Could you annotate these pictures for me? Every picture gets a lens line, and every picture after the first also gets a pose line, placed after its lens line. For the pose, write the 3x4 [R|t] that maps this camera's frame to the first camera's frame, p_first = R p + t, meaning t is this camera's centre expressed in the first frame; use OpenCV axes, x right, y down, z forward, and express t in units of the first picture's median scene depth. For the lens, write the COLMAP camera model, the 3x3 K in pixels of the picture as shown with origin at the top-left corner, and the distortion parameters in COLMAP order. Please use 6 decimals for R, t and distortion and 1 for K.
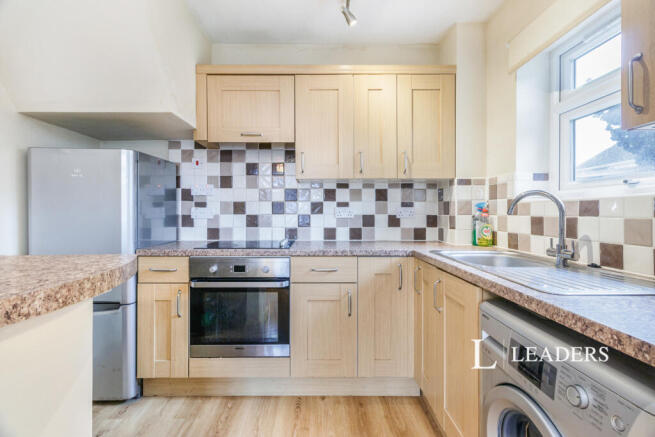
lens RADIAL K [[303.8, 0, 324.9], [0, 303.8, 207.3], [0, 0, 1]] dist [-0.000997, 0.000071]
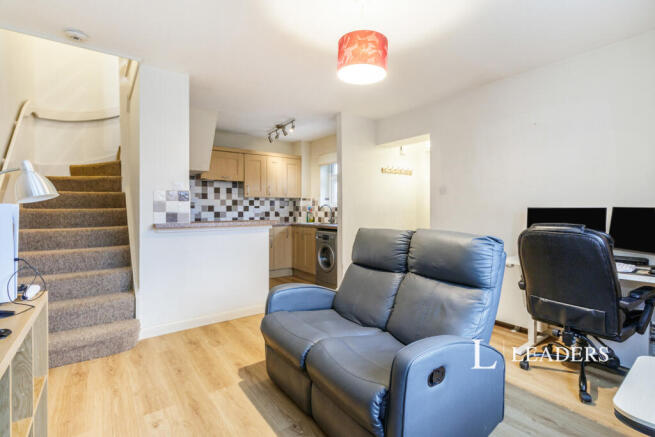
lens RADIAL K [[303.8, 0, 324.9], [0, 303.8, 207.3], [0, 0, 1]] dist [-0.000997, 0.000071]
pose [[0.817961, 0.003204, 0.575265, -0.855857], [-0.007692, 0.999956, 0.005368, -0.024532], [-0.575223, -0.008816, 0.817949, -1.198399]]
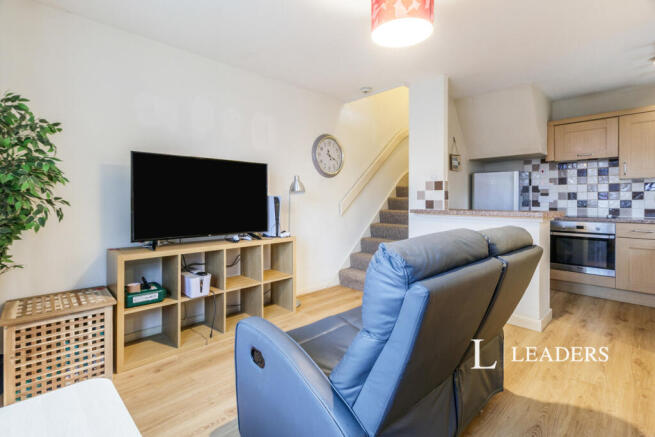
lens RADIAL K [[309.8, 0, 323.4], [0, 309.8, 202.3], [0, 0, 1]] dist [0.001967, 0.001095]
pose [[0.671590, 0.006078, -0.740898, 0.068962], [0.014467, 0.999668, 0.021315, -0.020528], [0.740782, -0.025034, 0.671279, -1.197144]]
